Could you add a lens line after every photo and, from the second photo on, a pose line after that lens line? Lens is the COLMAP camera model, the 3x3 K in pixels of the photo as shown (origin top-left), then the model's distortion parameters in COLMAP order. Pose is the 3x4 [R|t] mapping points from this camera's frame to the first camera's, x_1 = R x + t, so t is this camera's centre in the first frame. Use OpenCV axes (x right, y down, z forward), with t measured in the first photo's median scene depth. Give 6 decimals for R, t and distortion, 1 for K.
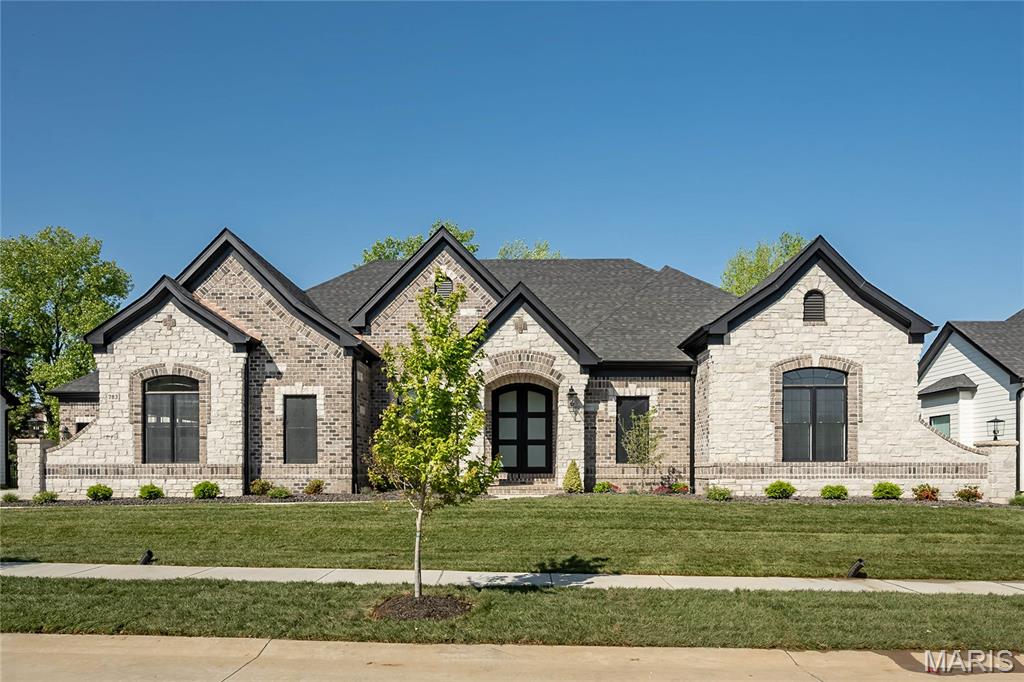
lens RADIAL K [[602.9, 0, 532.9], [0, 602.9, 472.9], [0, 0, 1]] dist [-0.002099, -0.001990]
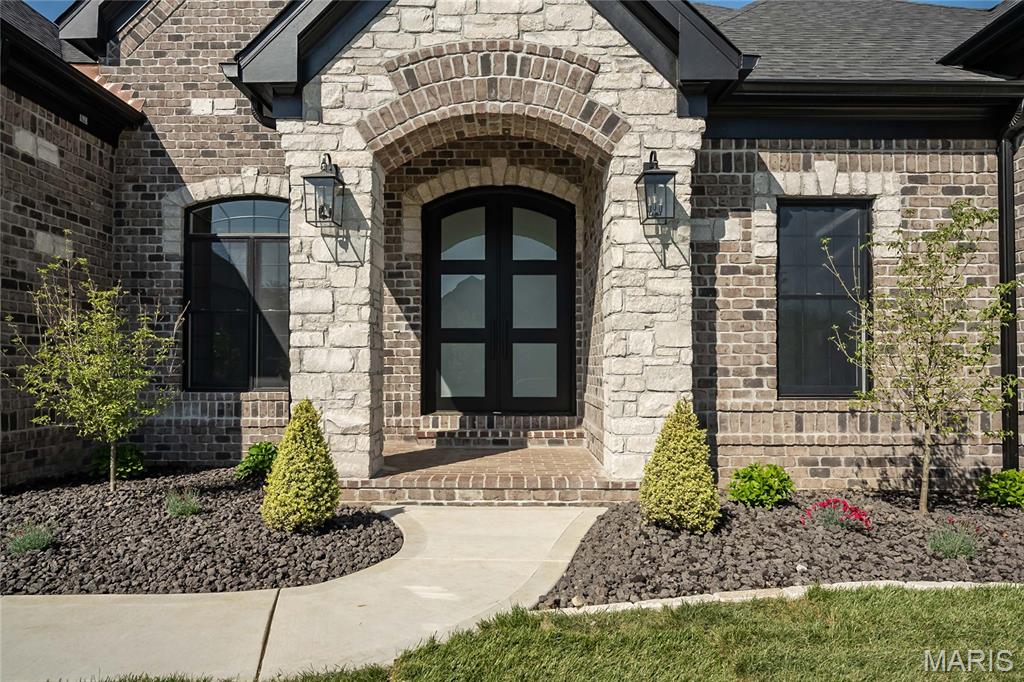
lens RADIAL K [[608.4, 0, 523.7], [0, 608.4, 357.0], [0, 0, 1]] dist [-0.004823, 0.003907]
pose [[0.999997, 0.002403, -0.000963, -0.001284], [-0.002420, 0.999829, -0.018315, -0.033585], [0.000919, 0.018317, 0.999832, 0.685849]]
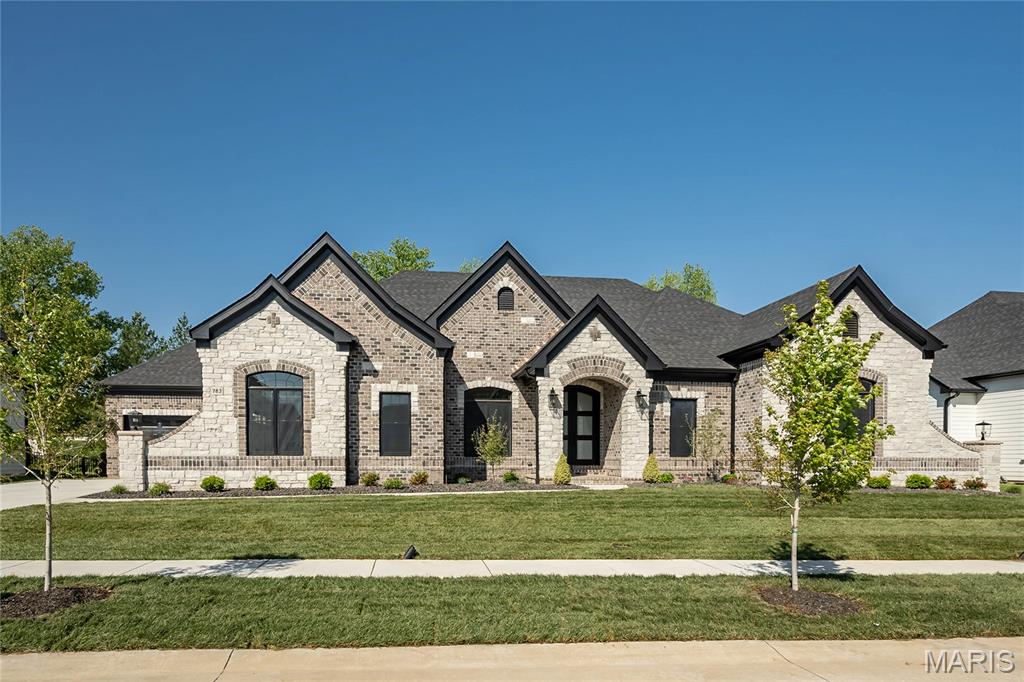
lens RADIAL K [[510.9, 0, 490.2], [0, 510.9, 471.8], [0, 0, 1]] dist [-0.003344, 0.000544]
pose [[0.993745, 0.000777, 0.111670, -0.320439], [-0.002946, 0.999810, 0.019264, -0.005514], [-0.111633, -0.019472, 0.993559, 0.072698]]
